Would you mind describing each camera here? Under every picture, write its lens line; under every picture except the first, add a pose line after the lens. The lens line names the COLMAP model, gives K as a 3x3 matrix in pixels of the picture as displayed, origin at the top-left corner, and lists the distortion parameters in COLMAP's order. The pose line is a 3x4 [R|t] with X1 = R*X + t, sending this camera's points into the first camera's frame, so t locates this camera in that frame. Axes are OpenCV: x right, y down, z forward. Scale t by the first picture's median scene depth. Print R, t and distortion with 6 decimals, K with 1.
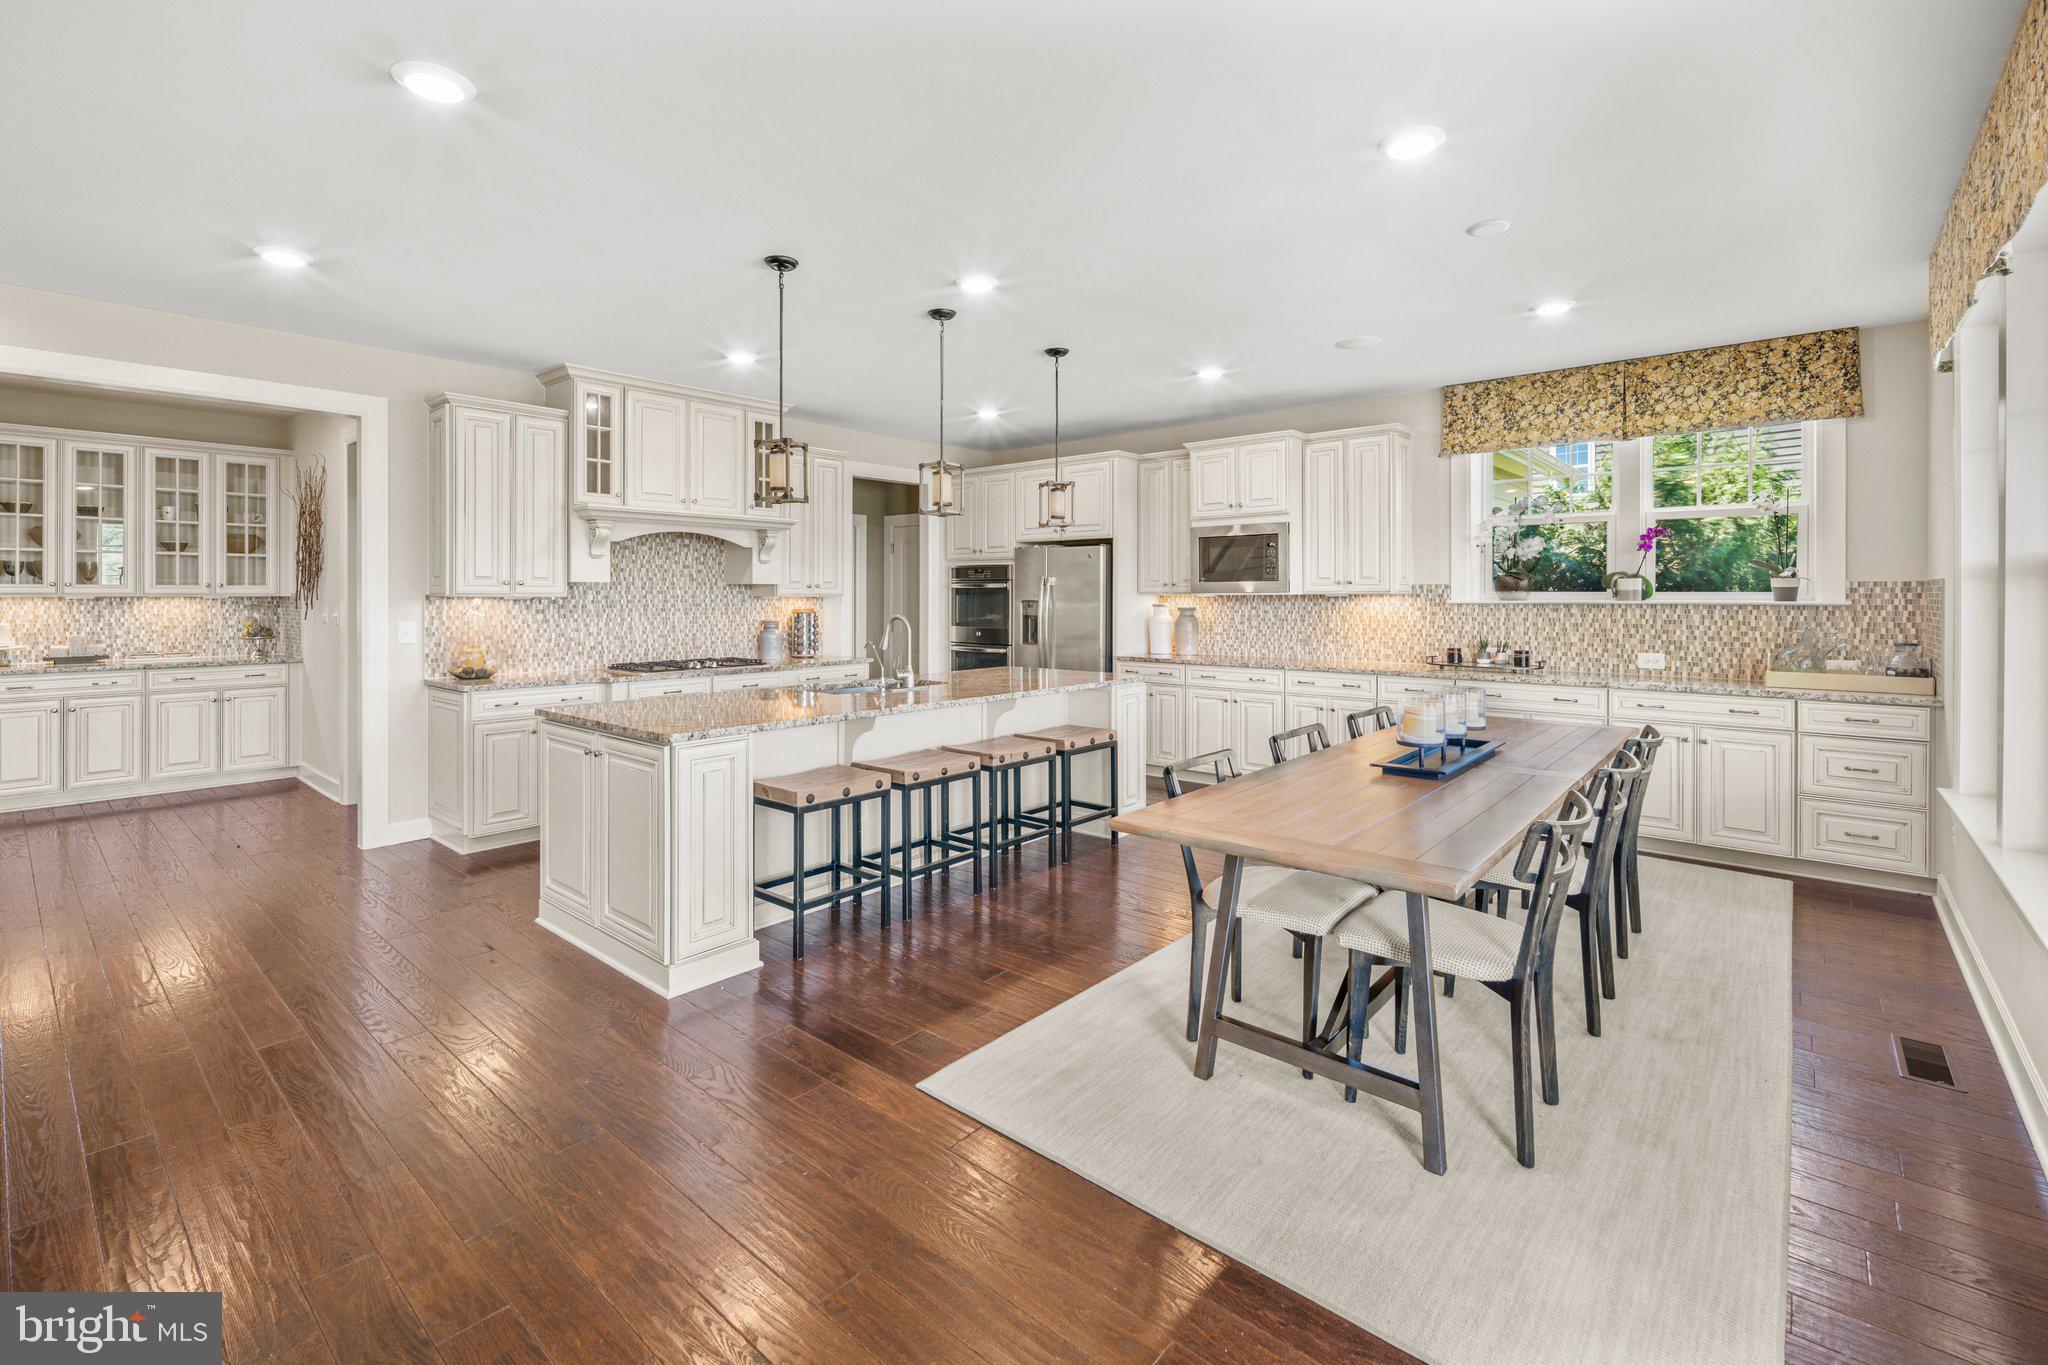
lens RADIAL K [[896.3, 0, 1022.7], [0, 896.3, 595.0], [0, 0, 1]] dist [0.009096, -0.004817]
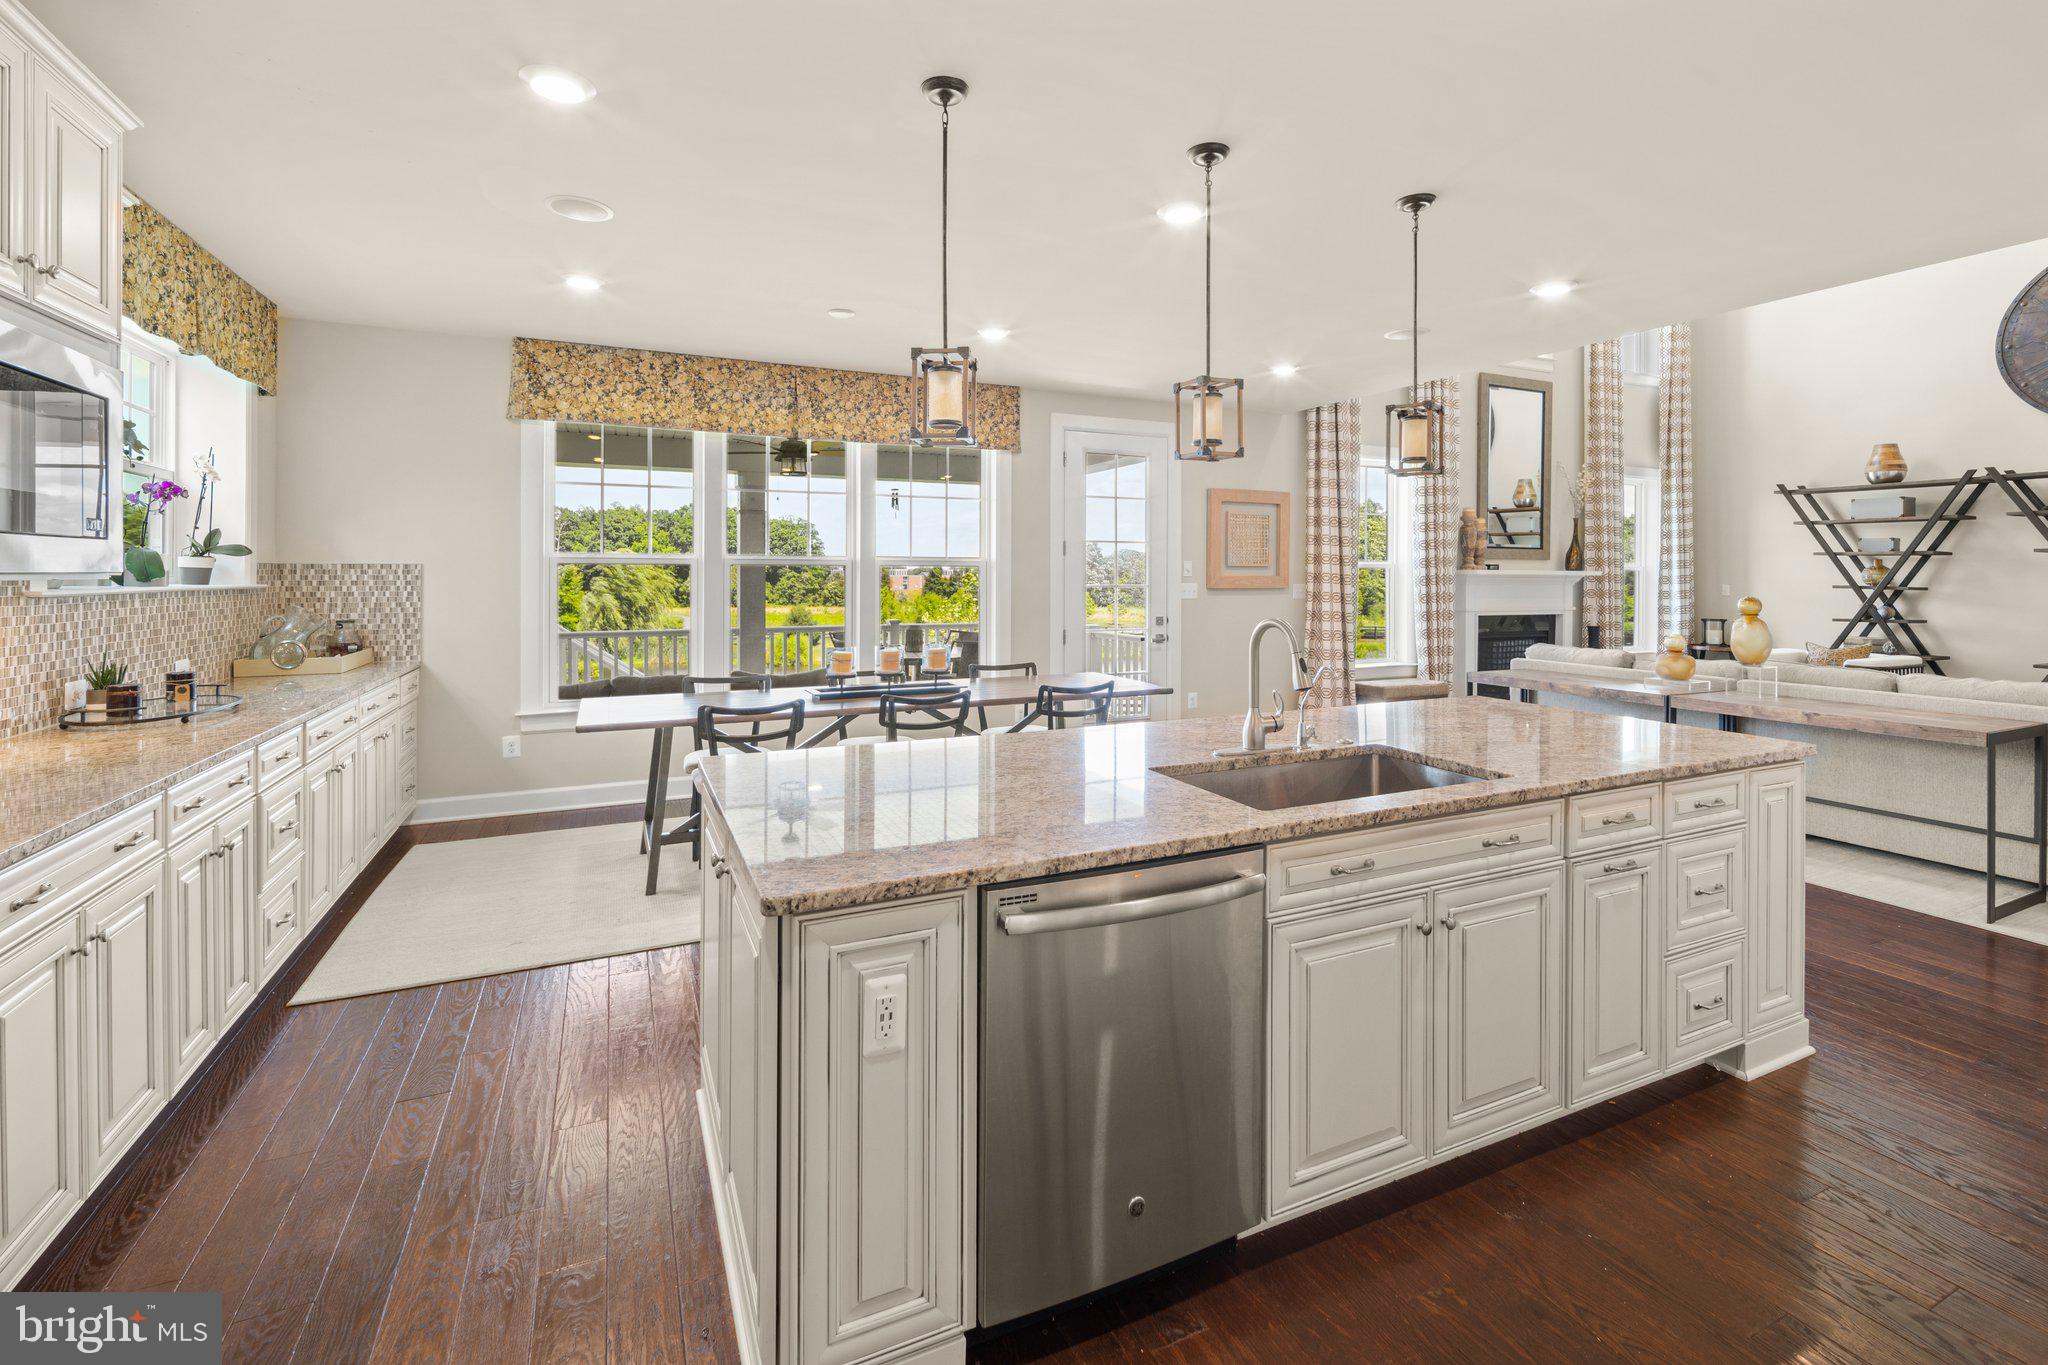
lens RADIAL K [[896.3, 0, 1021.8], [0, 896.3, 572.2], [0, 0, 1]] dist [0.009096, -0.004817]
pose [[-0.909919, 0.000405, 0.414785, -0.182880], [-0.000825, 0.999996, -0.002788, -0.002782], [-0.414785, -0.002879, -0.909915, 1.269613]]
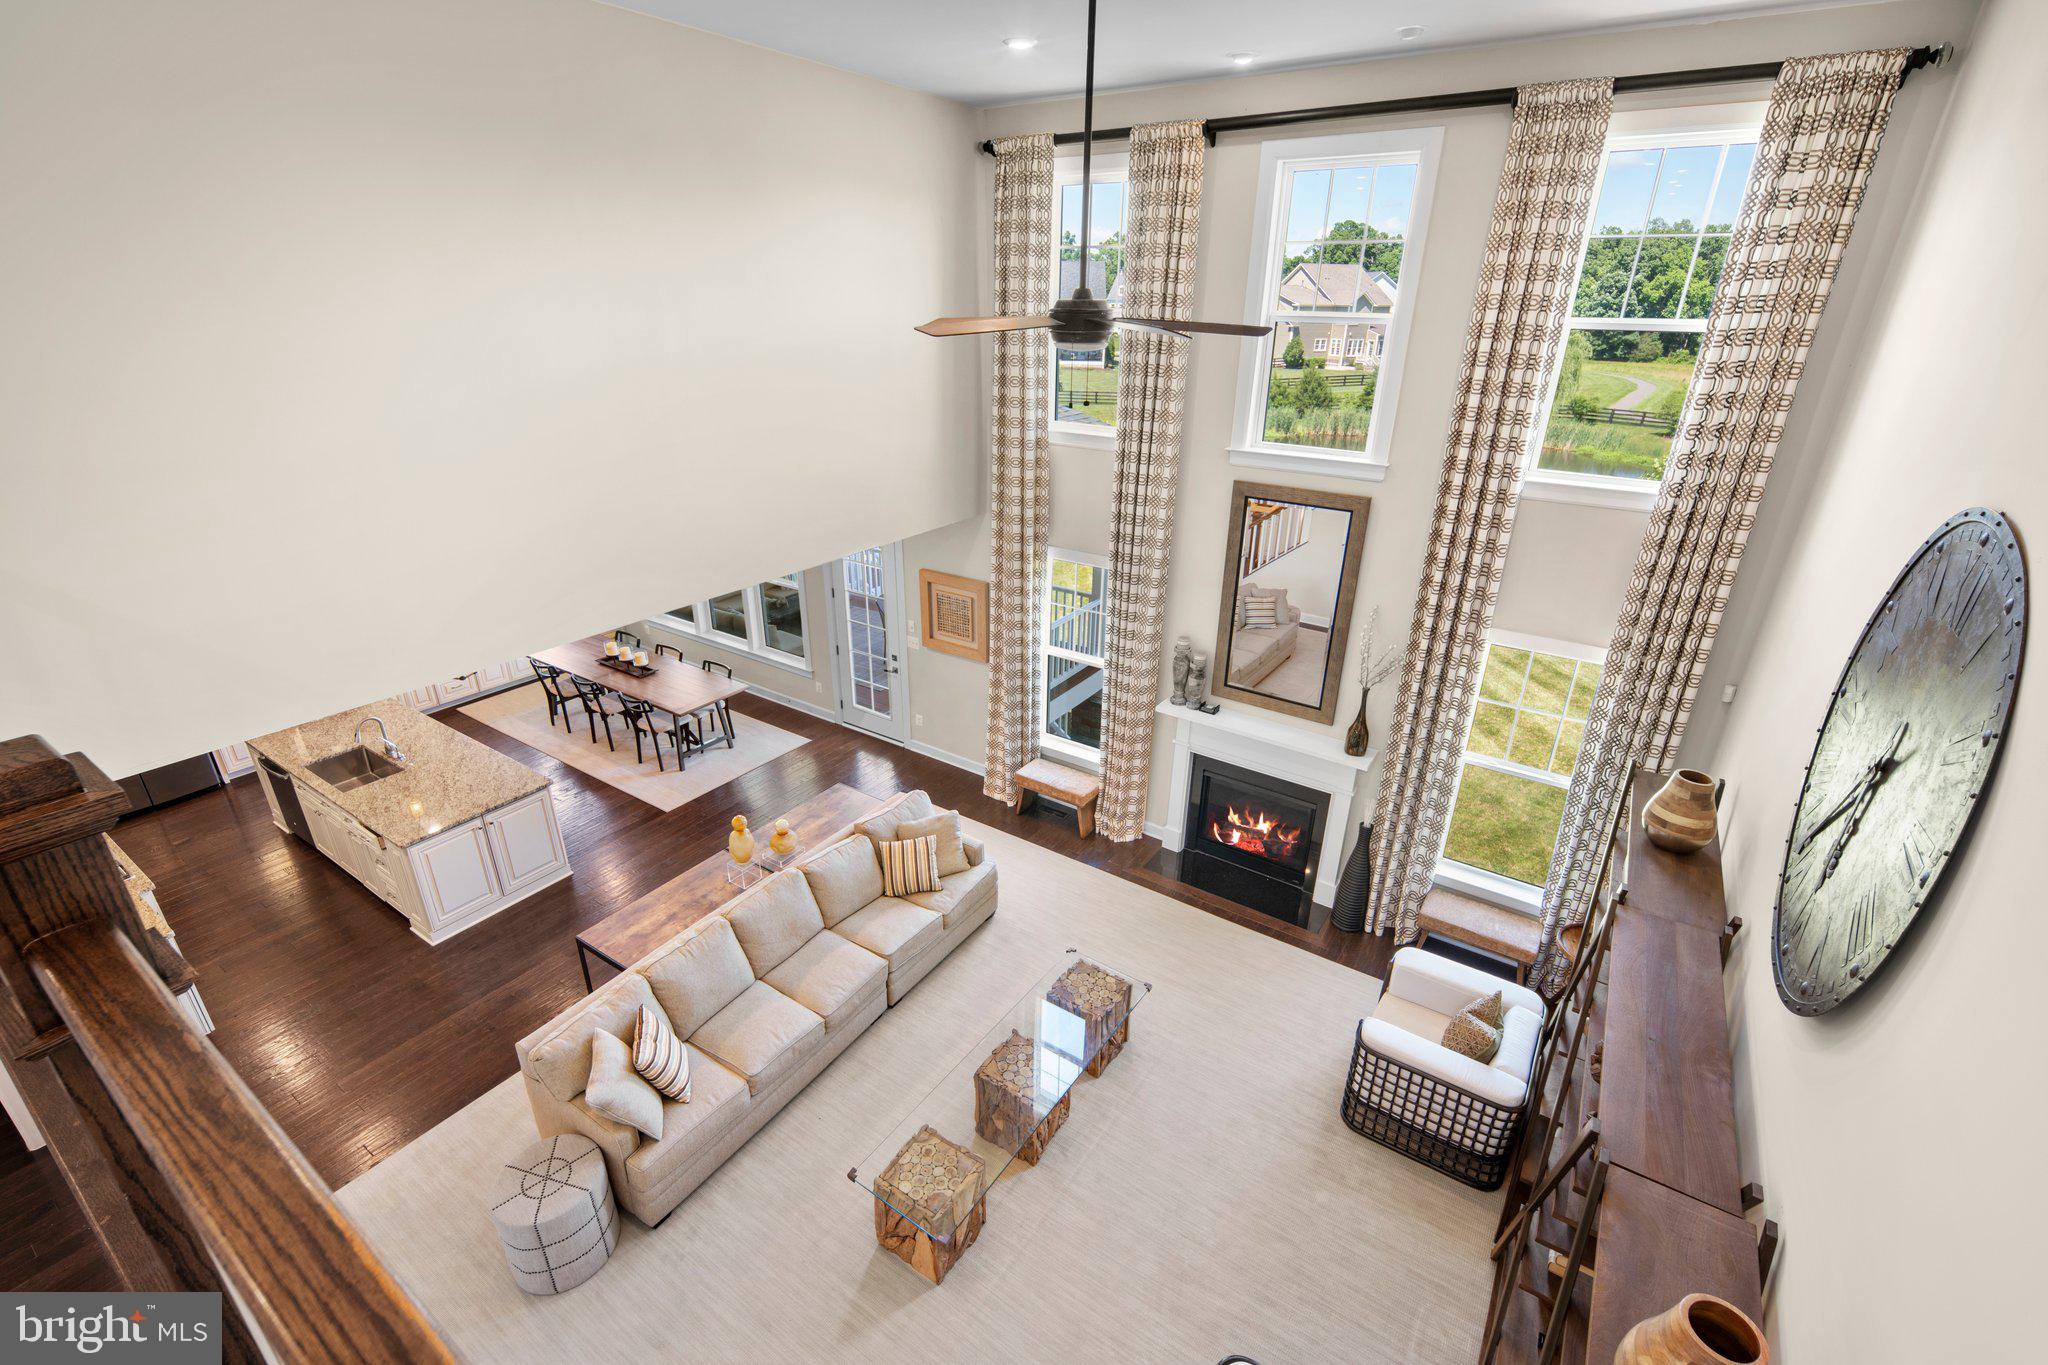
lens RADIAL K [[896.3, 0, 1021.5], [0, 896.3, 685.7], [0, 0, 1]] dist [0.009096, -0.004817]
pose [[-0.114267, -0.399369, 0.909641, -1.411076], [-0.009395, 0.916032, 0.400994, -0.565207], [-0.993406, 0.037274, -0.108425, 0.005692]]
